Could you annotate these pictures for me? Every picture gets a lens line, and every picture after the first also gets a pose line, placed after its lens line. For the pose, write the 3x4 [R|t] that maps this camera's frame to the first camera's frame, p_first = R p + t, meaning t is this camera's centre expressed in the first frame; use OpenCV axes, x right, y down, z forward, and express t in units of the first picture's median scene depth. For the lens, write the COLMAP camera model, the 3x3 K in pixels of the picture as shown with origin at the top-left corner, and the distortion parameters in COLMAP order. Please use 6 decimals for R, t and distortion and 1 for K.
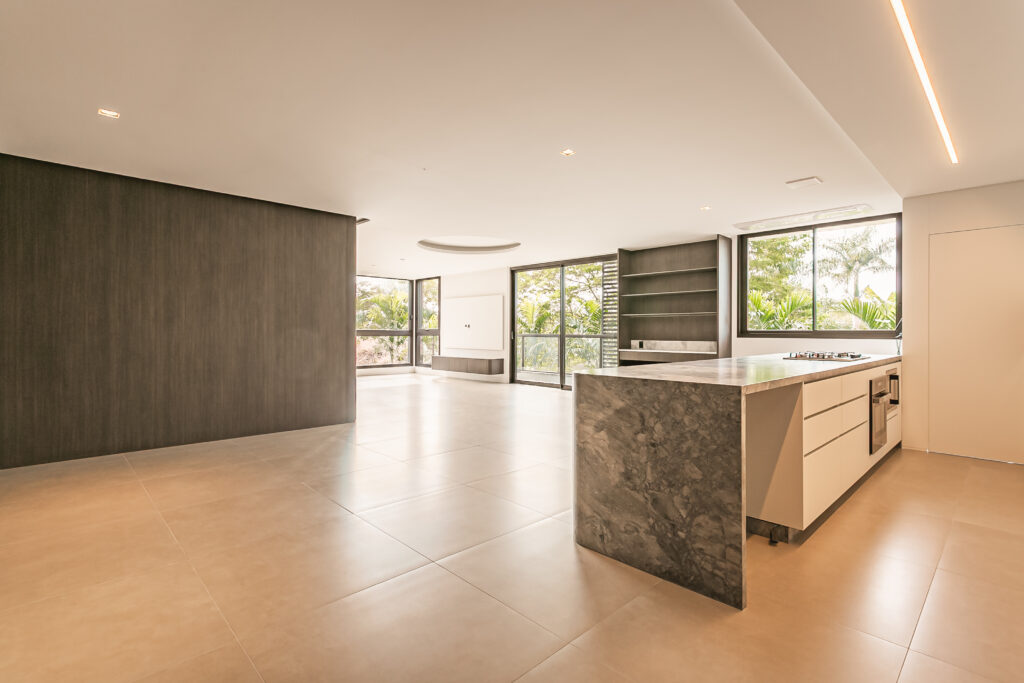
lens RADIAL K [[486.9, 0, 509.5], [0, 486.9, 338.5], [0, 0, 1]] dist [0.001751, -0.000272]
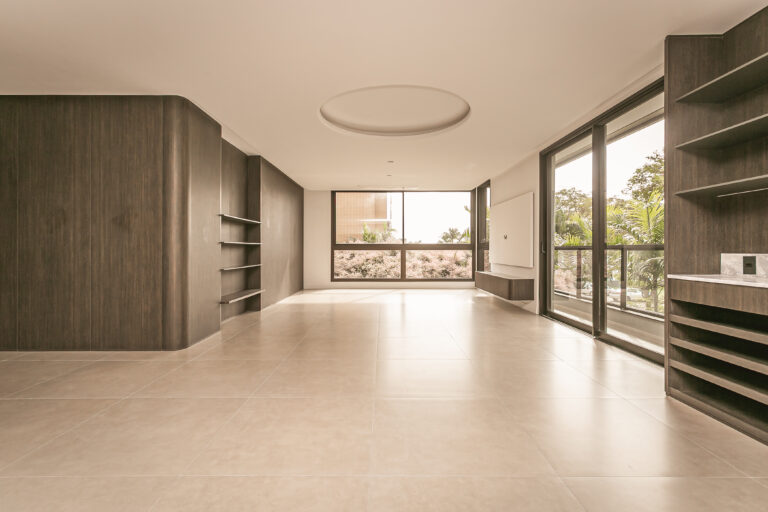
lens RADIAL K [[365.2, 0, 384.7], [0, 365.2, 249.9], [0, 0, 1]] dist [0.001751, -0.000272]
pose [[0.730865, -0.003784, -0.682512, 0.166730], [-0.003712, 0.999948, -0.009518, 0.003057], [0.682512, 0.009490, 0.730813, 0.391055]]
